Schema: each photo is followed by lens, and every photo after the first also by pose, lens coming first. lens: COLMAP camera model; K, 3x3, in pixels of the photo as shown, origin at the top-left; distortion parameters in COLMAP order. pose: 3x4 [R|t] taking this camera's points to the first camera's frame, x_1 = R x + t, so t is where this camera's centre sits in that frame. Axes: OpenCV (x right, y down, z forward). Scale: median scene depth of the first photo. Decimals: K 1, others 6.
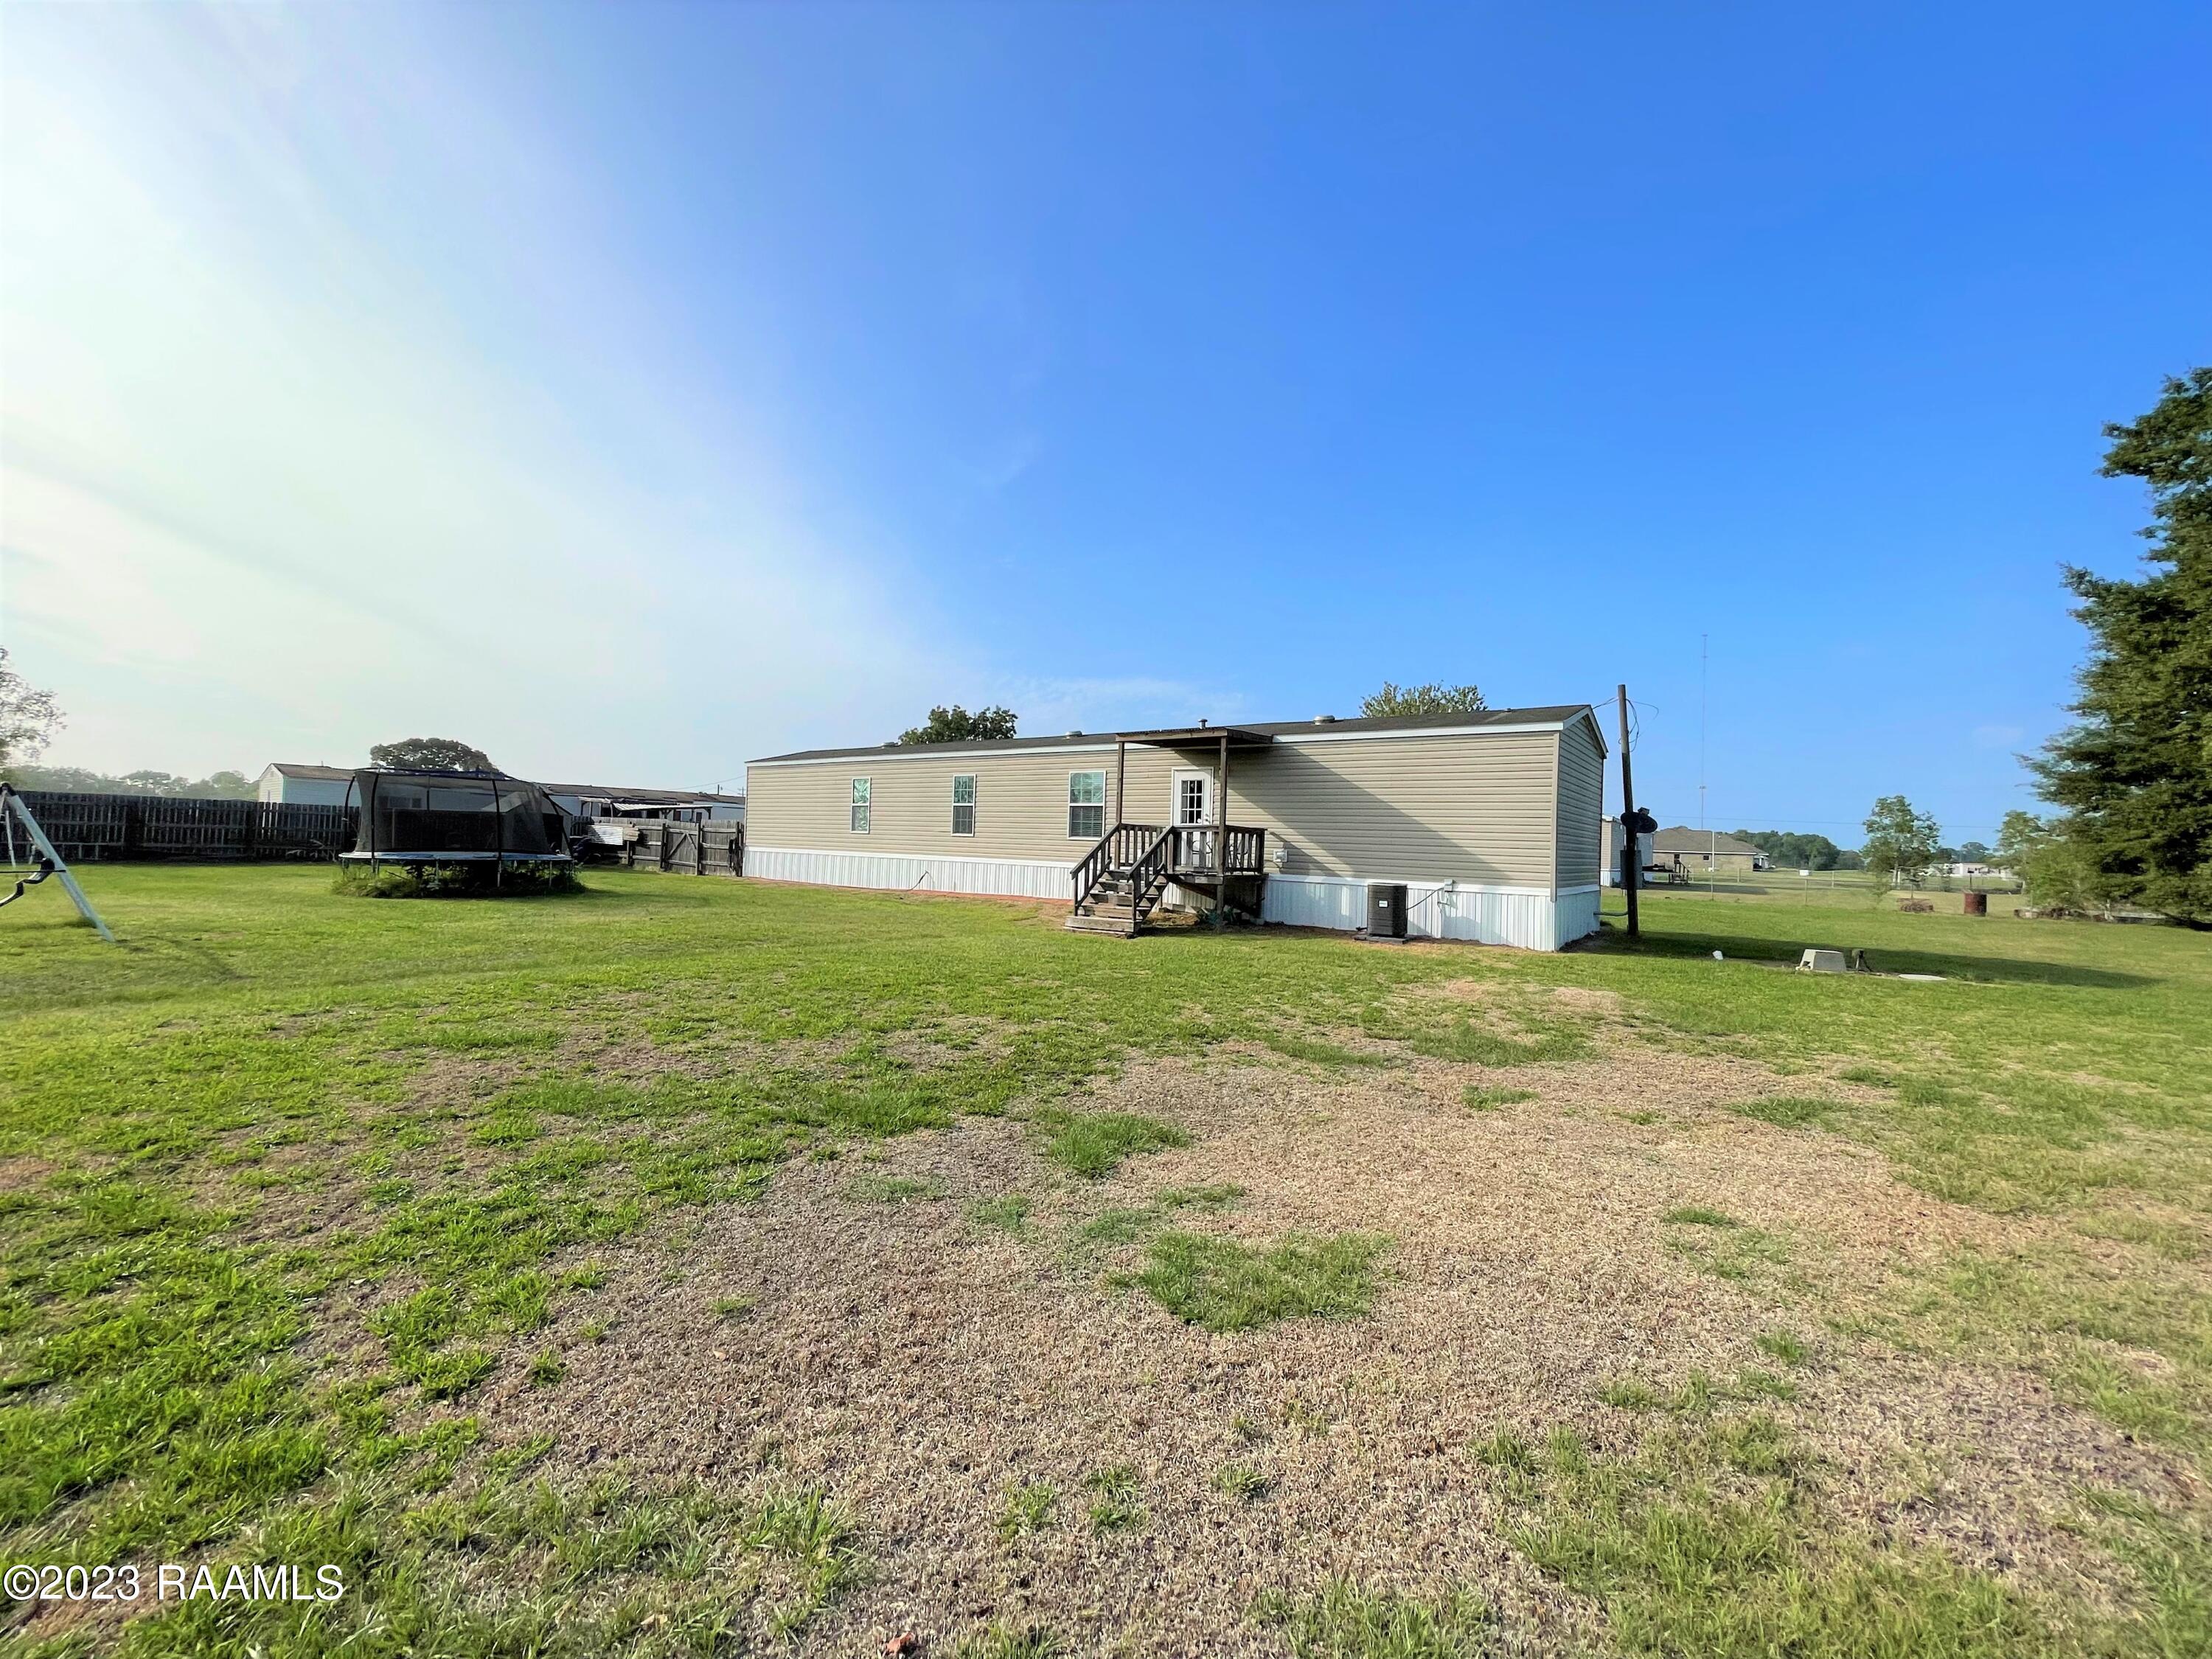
lens RADIAL K [[895.2, 0, 1102.5], [0, 895.2, 828.9], [0, 0, 1]] dist [0.000910, -0.001335]
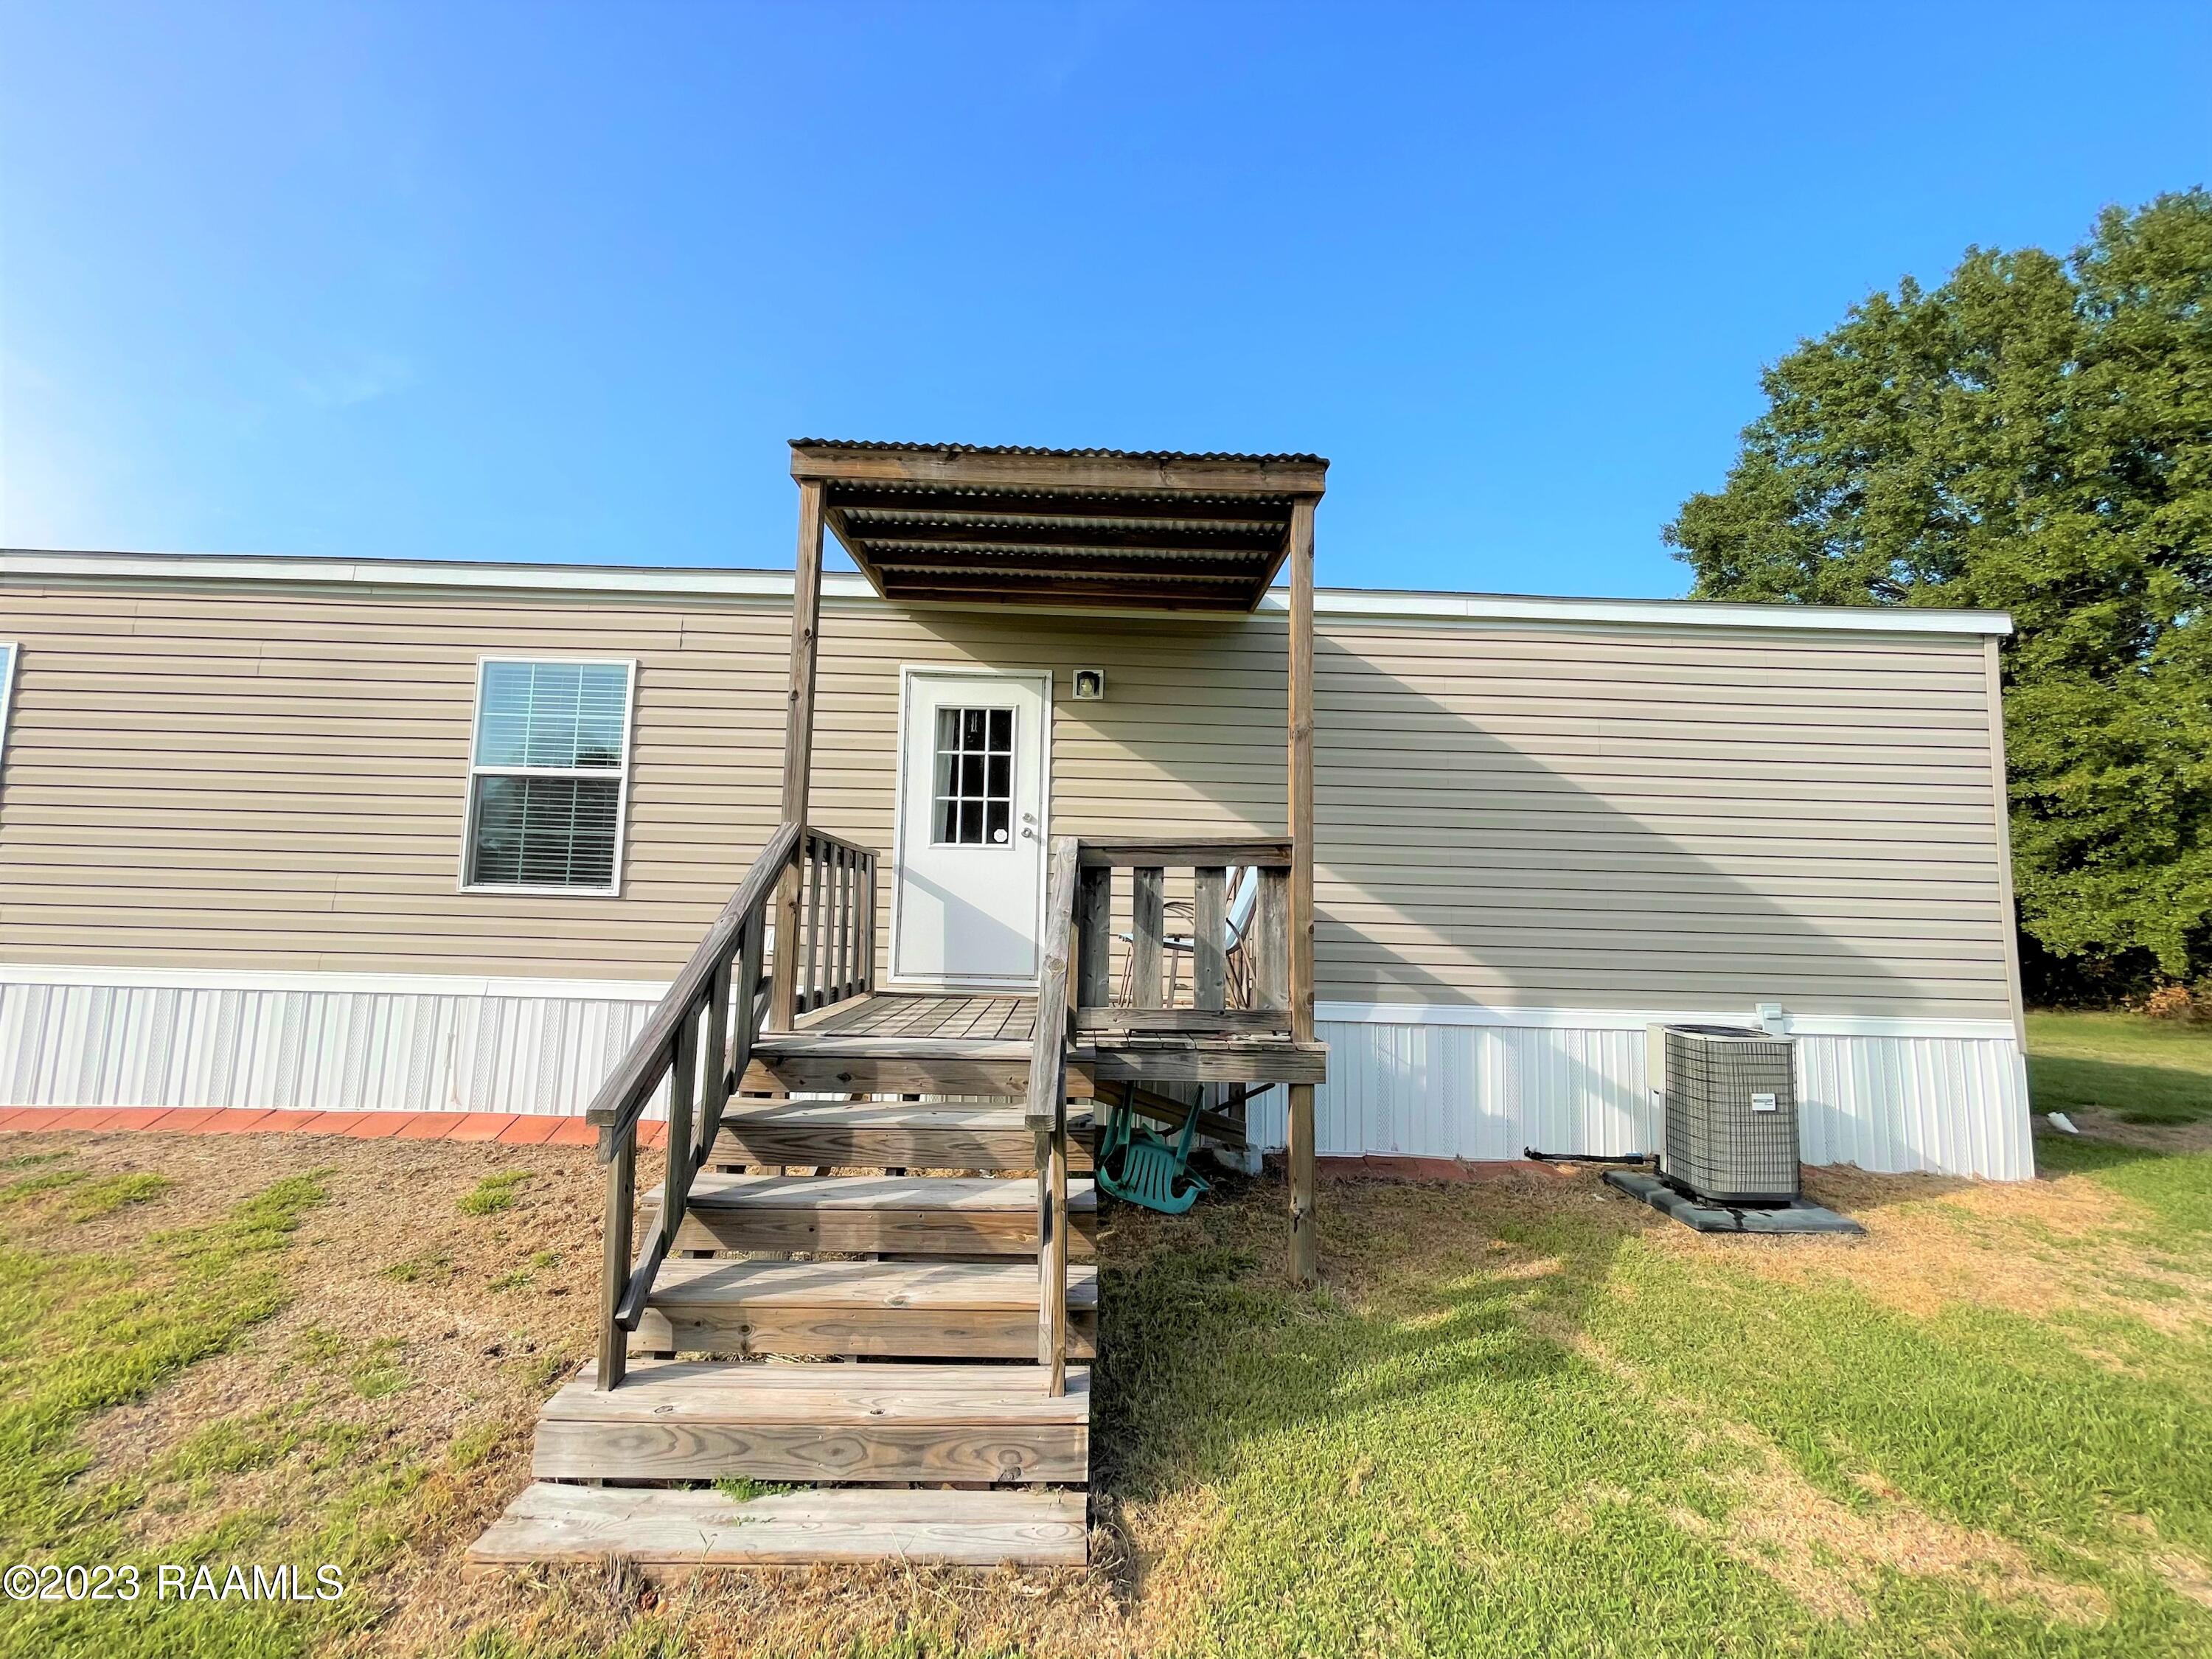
lens RADIAL K [[895.2, 0, 1106.3], [0, 895.2, 829.7], [0, 0, 1]] dist [0.000910, -0.001335]
pose [[0.794041, 0.041652, 0.606436, -0.054387], [-0.009356, 0.998369, -0.056321, 0.006460], [-0.607793, 0.039047, 0.793135, 0.730306]]
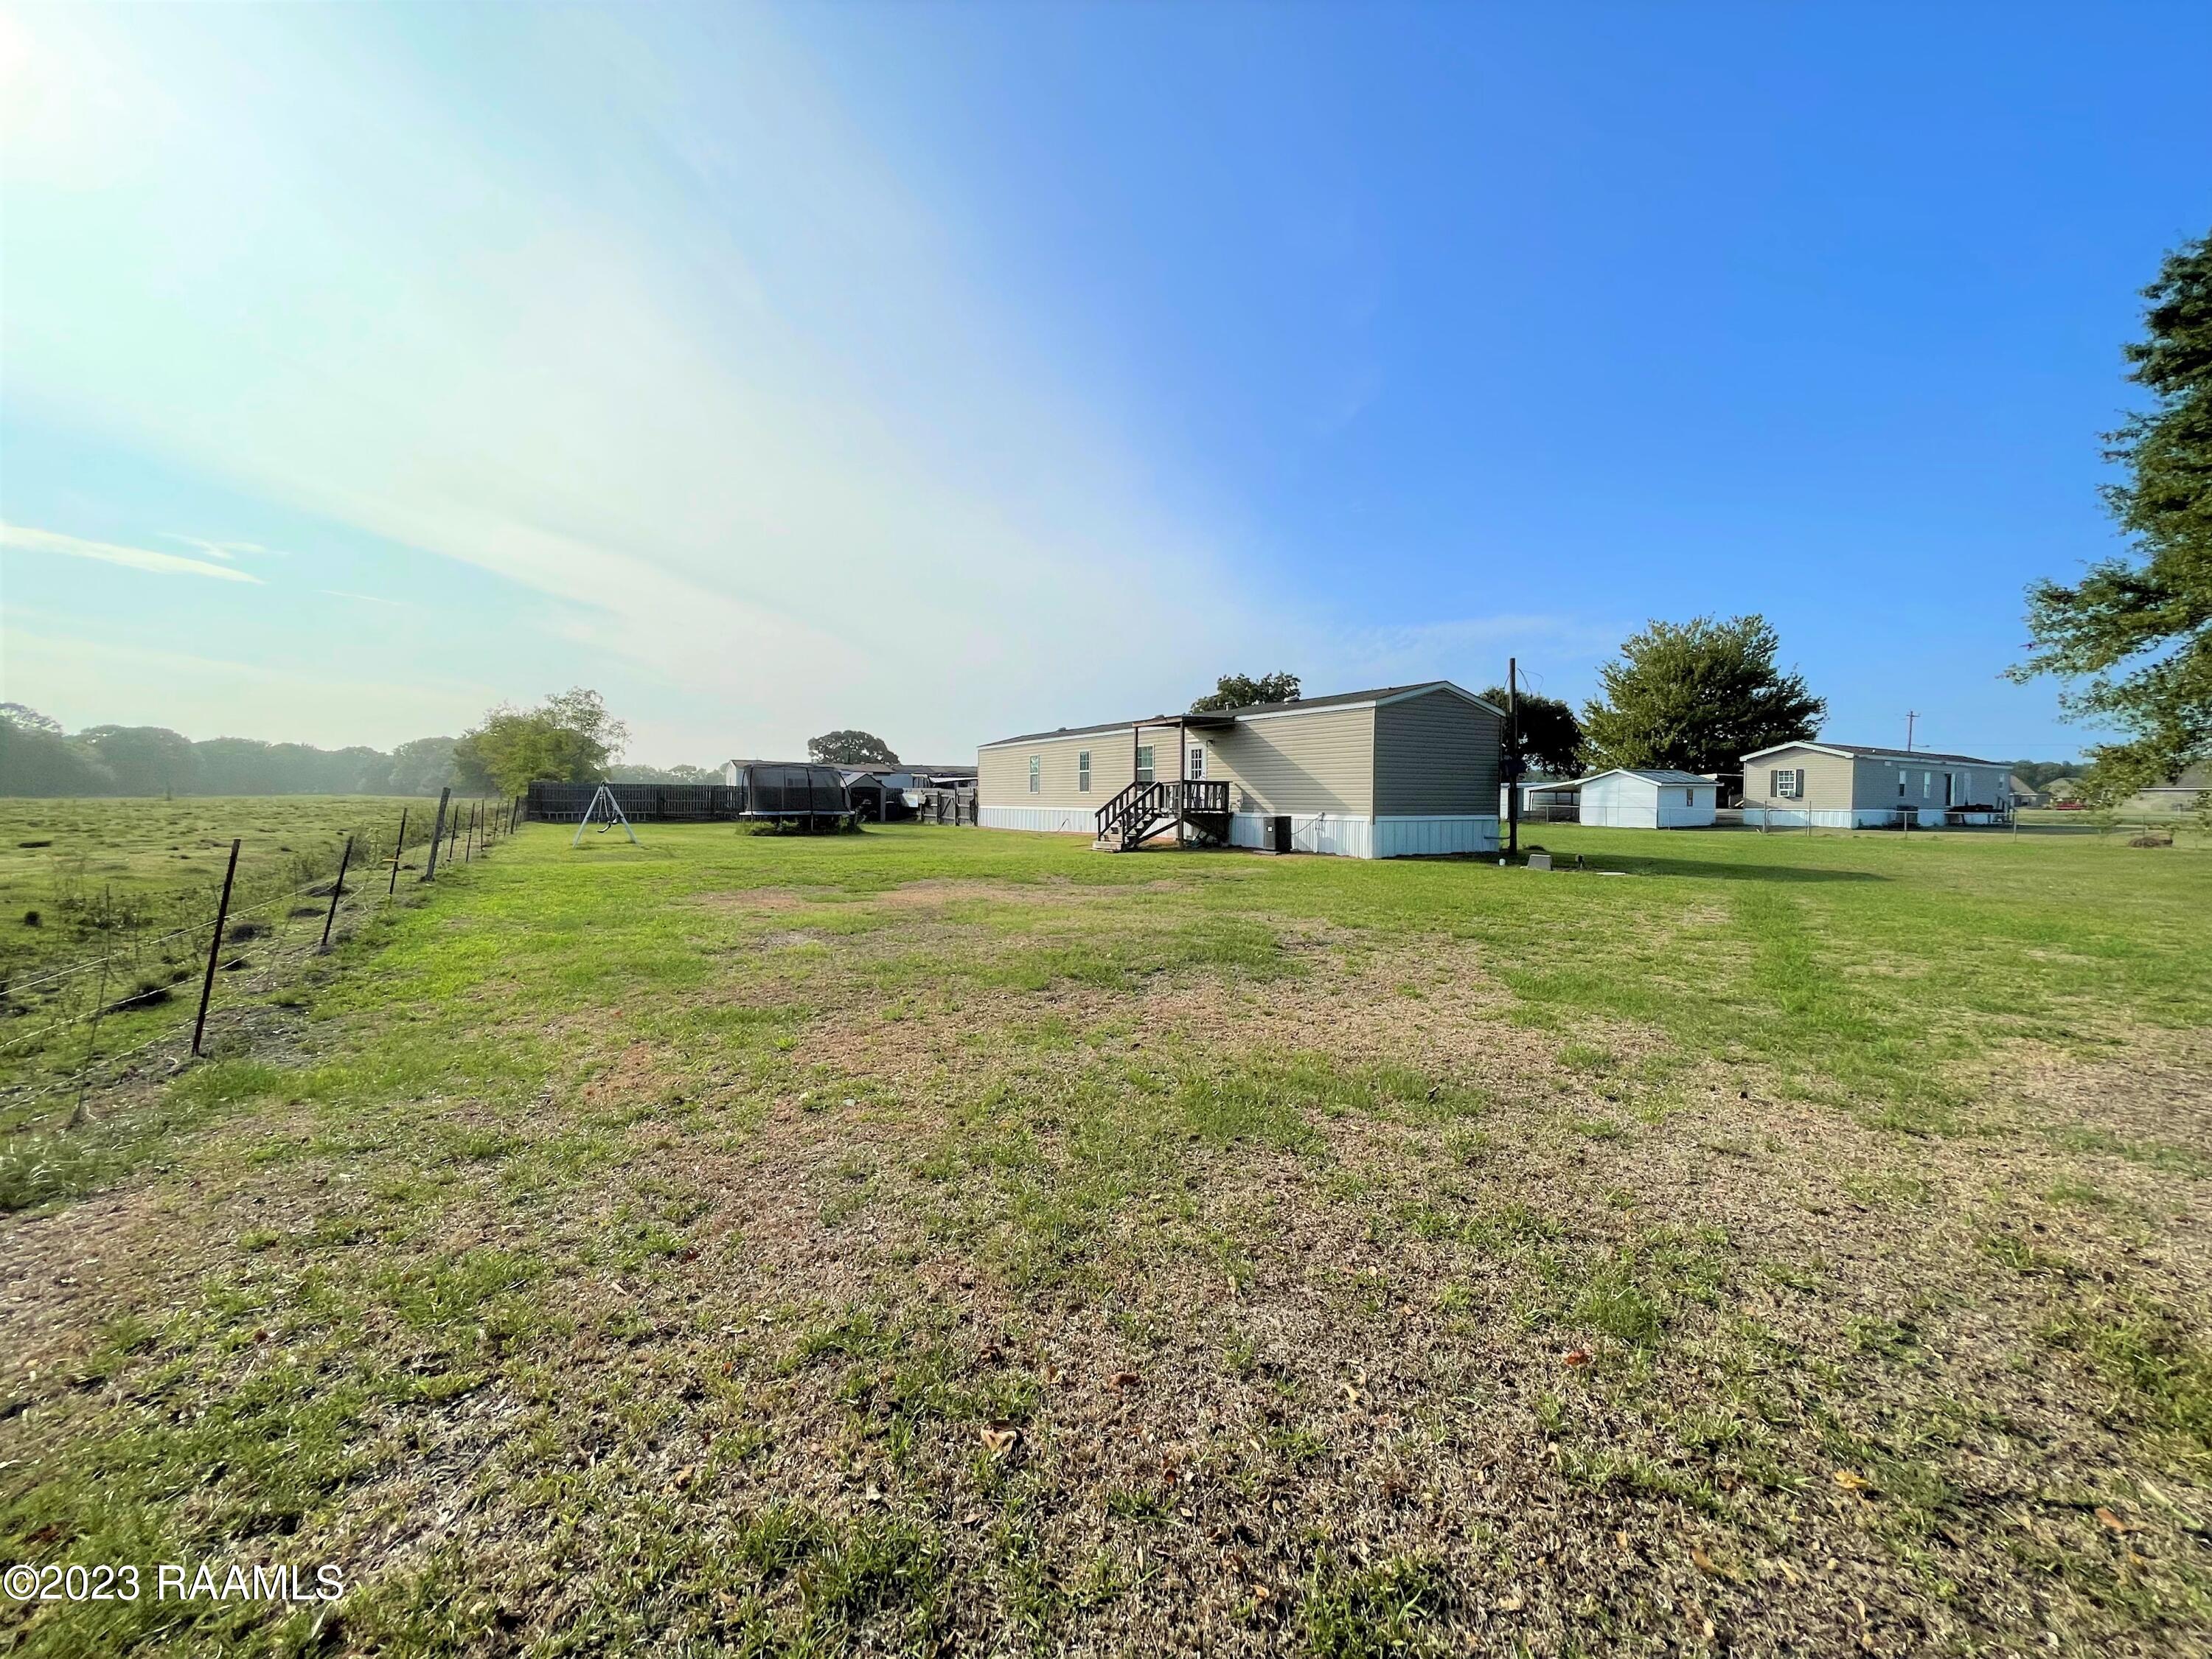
lens RADIAL K [[895.2, 0, 1106.2], [0, 895.2, 829.0], [0, 0, 1]] dist [0.000910, -0.001335]
pose [[0.927939, -0.015856, -0.372395, 0.507982], [0.032513, 0.998730, 0.038494, 0.013967], [0.371312, -0.047827, 0.927276, -0.405675]]
